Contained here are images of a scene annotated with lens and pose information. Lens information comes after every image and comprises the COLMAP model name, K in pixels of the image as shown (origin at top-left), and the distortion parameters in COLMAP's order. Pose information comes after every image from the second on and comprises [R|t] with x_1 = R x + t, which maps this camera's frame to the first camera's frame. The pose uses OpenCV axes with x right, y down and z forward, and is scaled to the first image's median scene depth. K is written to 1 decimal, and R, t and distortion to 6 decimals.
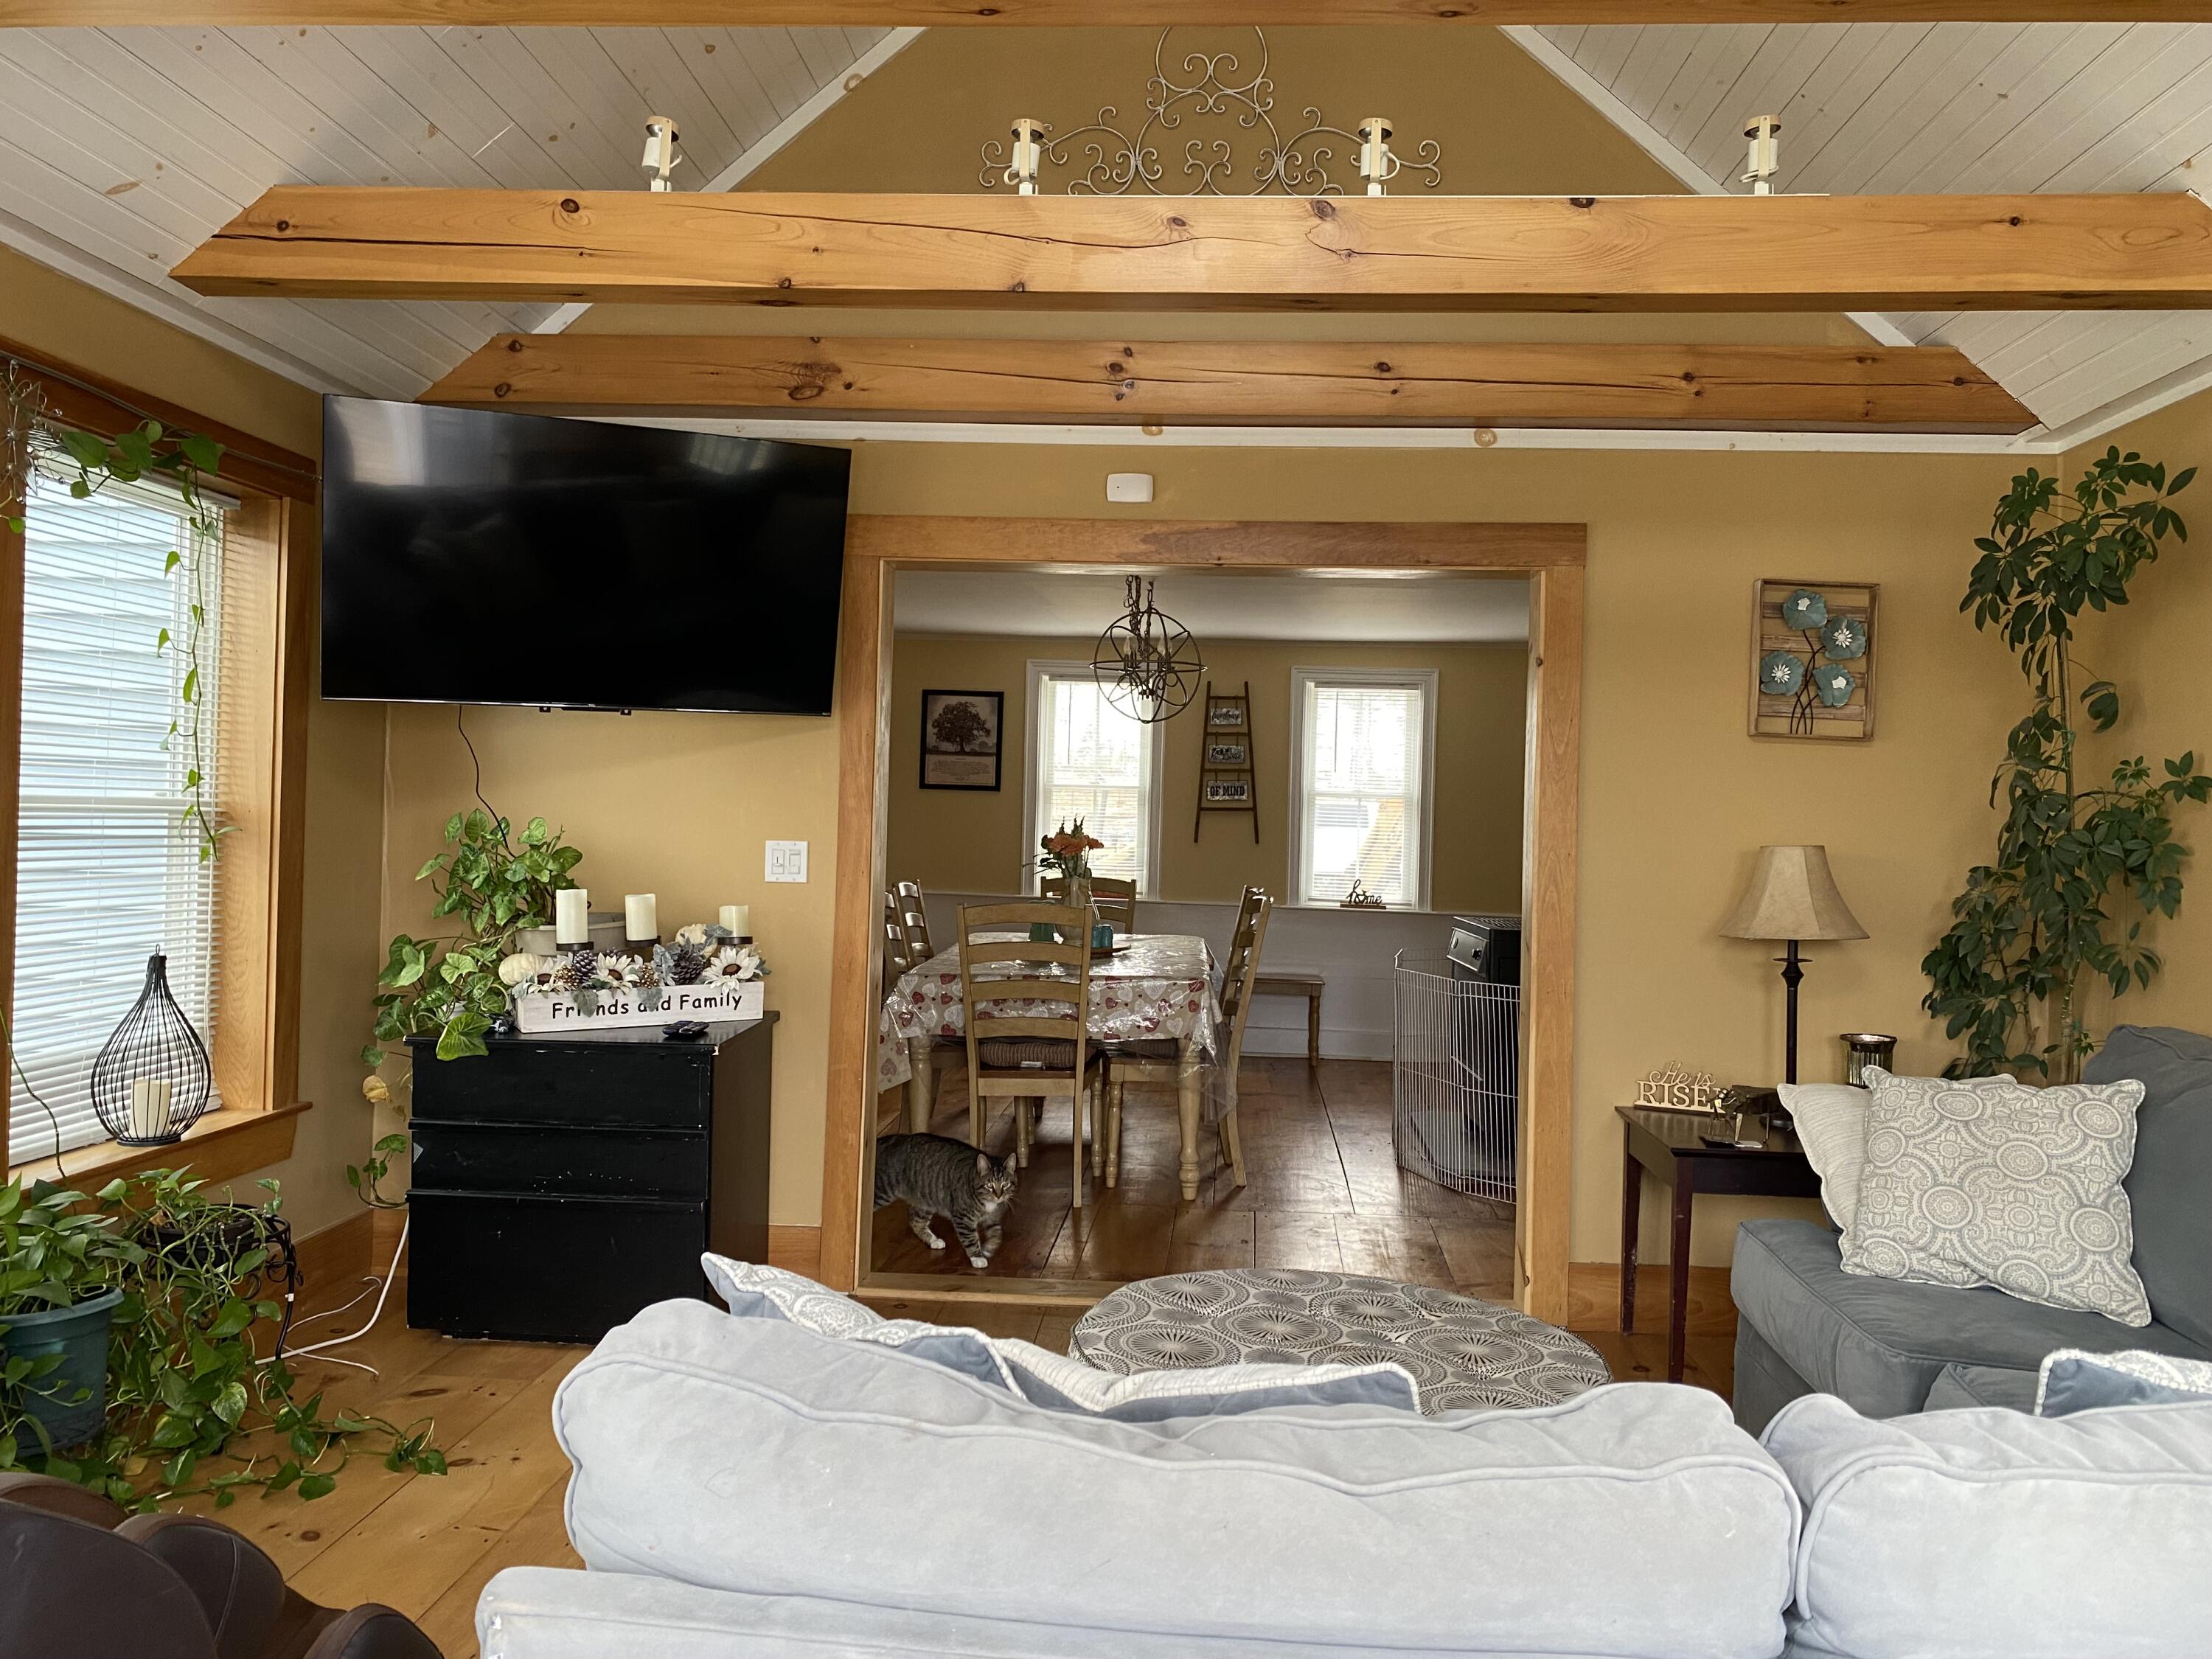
lens RADIAL K [[1735.4, 0, 1107.5], [0, 1735.4, 838.2], [0, 0, 1]] dist [0.064137, -0.093421]
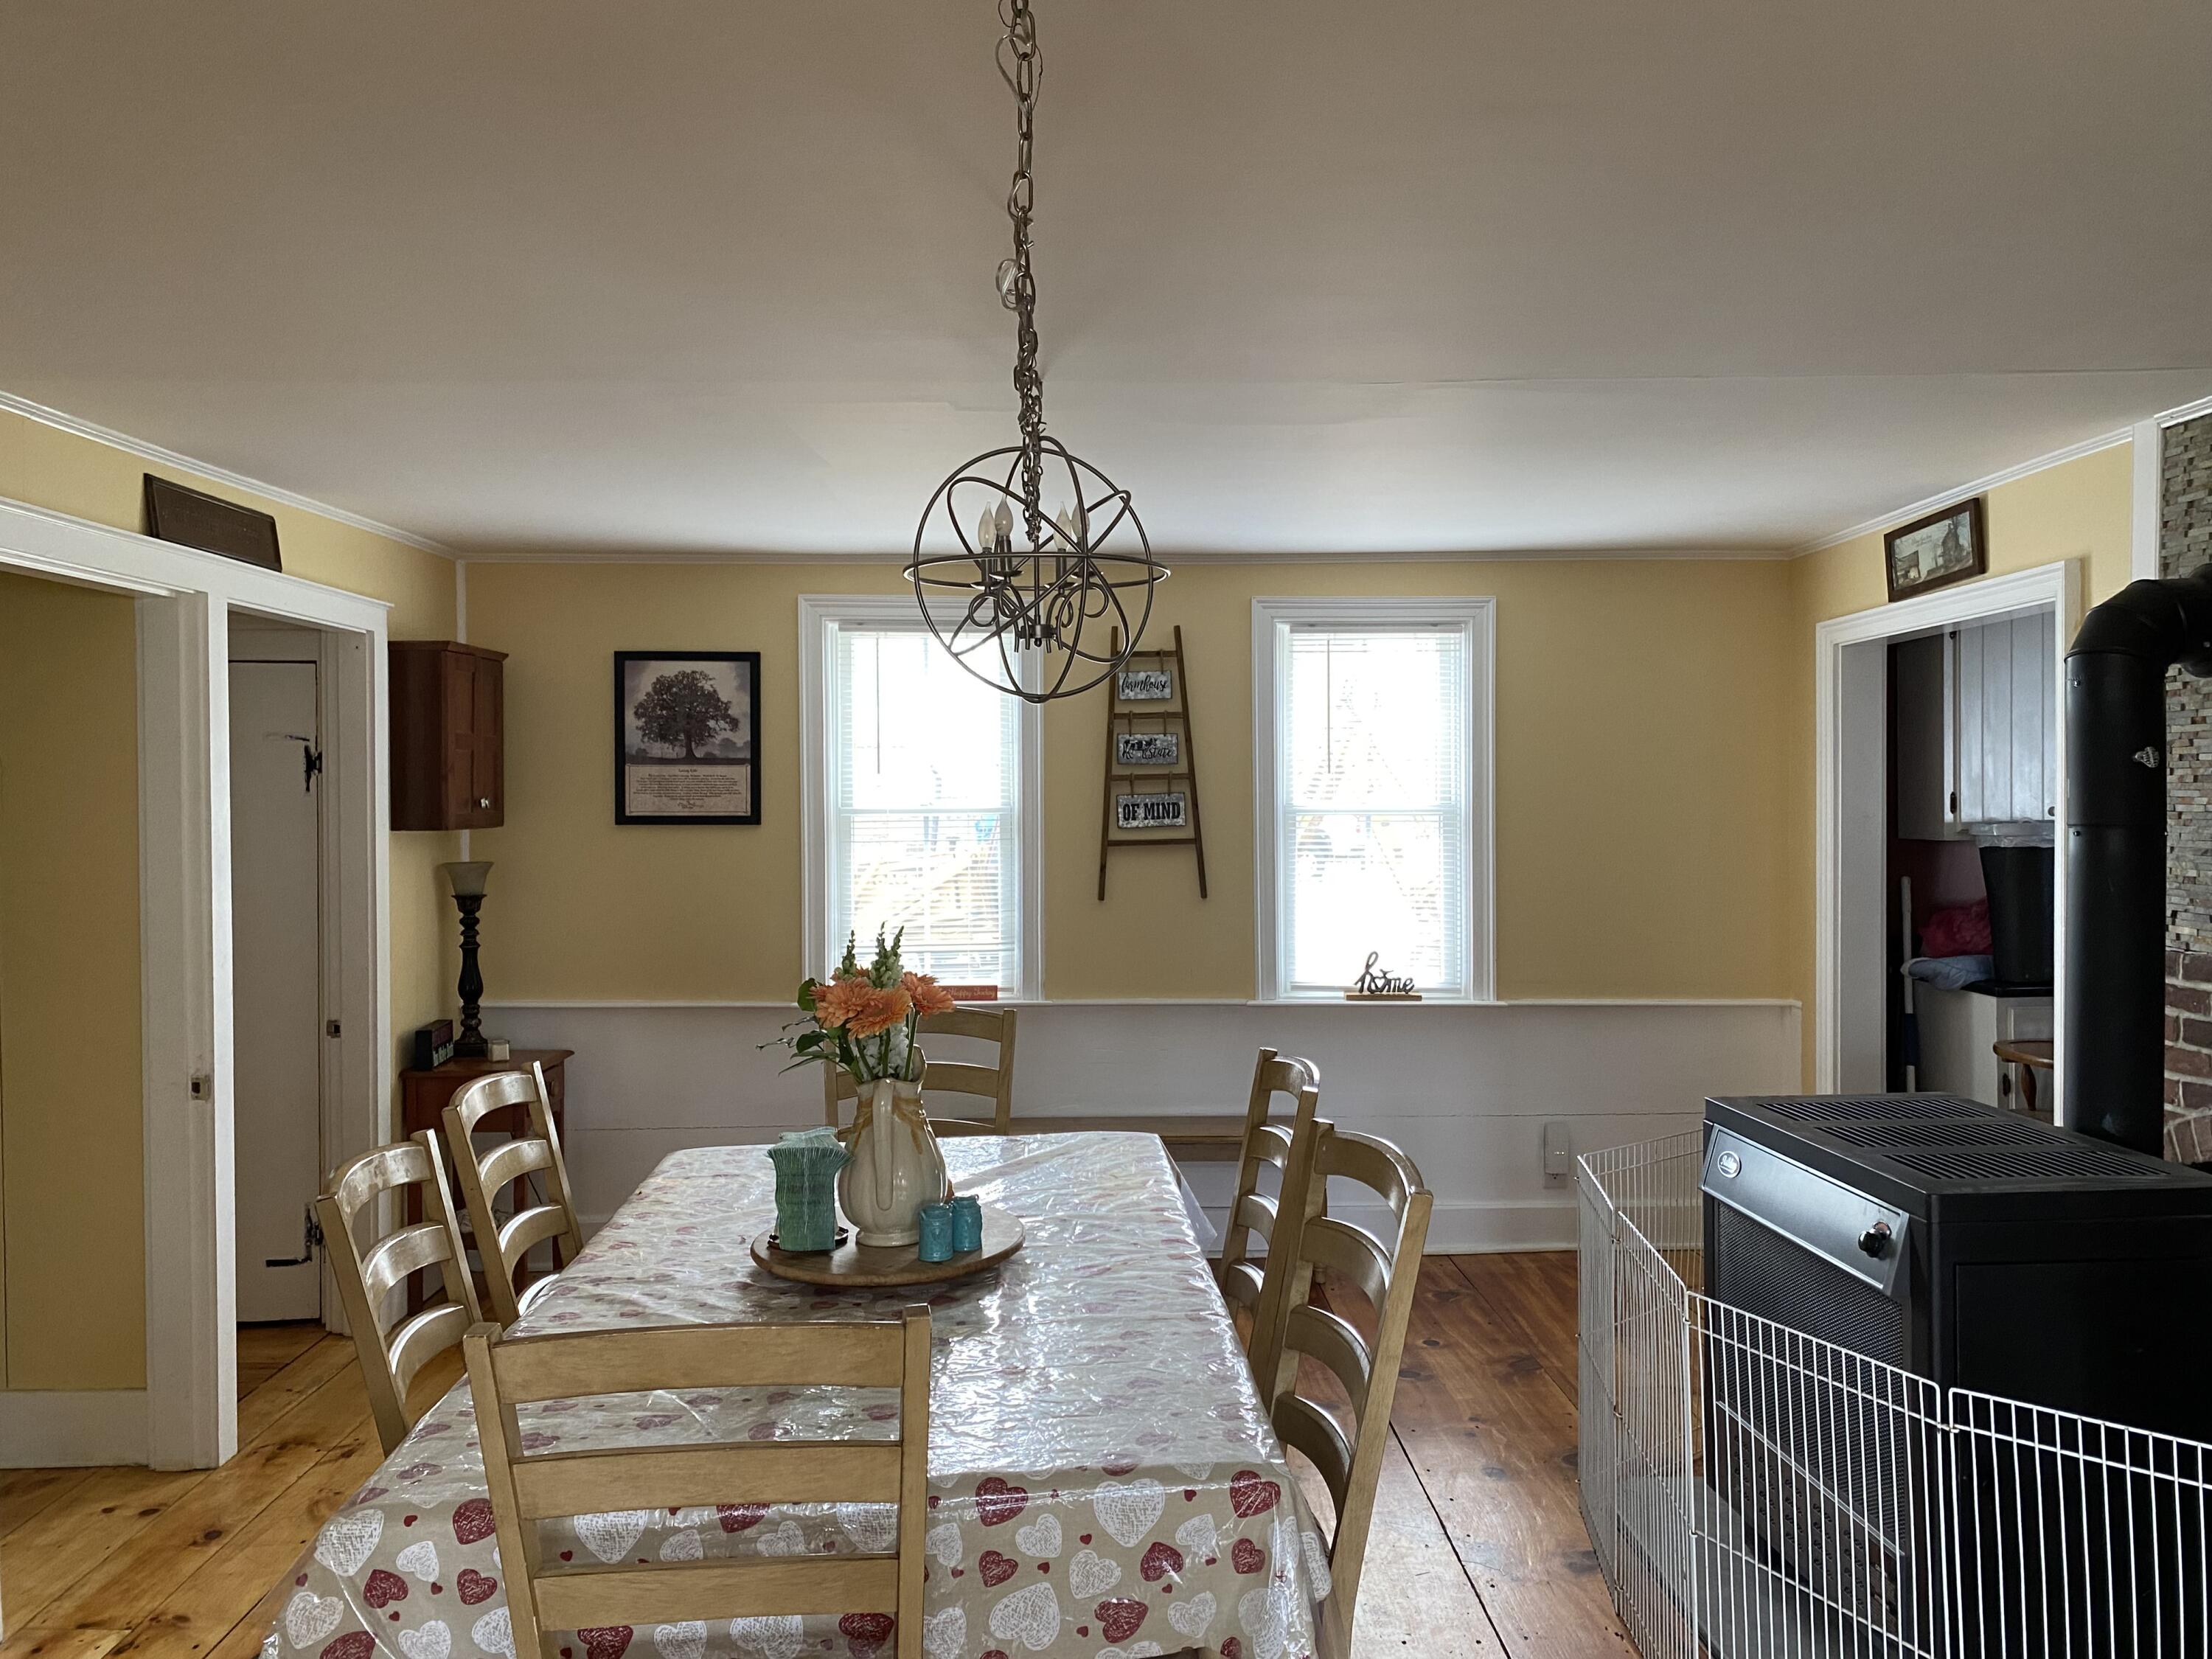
lens RADIAL K [[1735.4, 0, 1128.9], [0, 1735.4, 815.9], [0, 0, 1]] dist [0.064137, -0.093421]
pose [[0.993495, -0.033995, 0.108686, -0.002614], [0.033814, 0.999422, 0.003510, -0.028049], [-0.108742, 0.000188, 0.994070, 0.414796]]
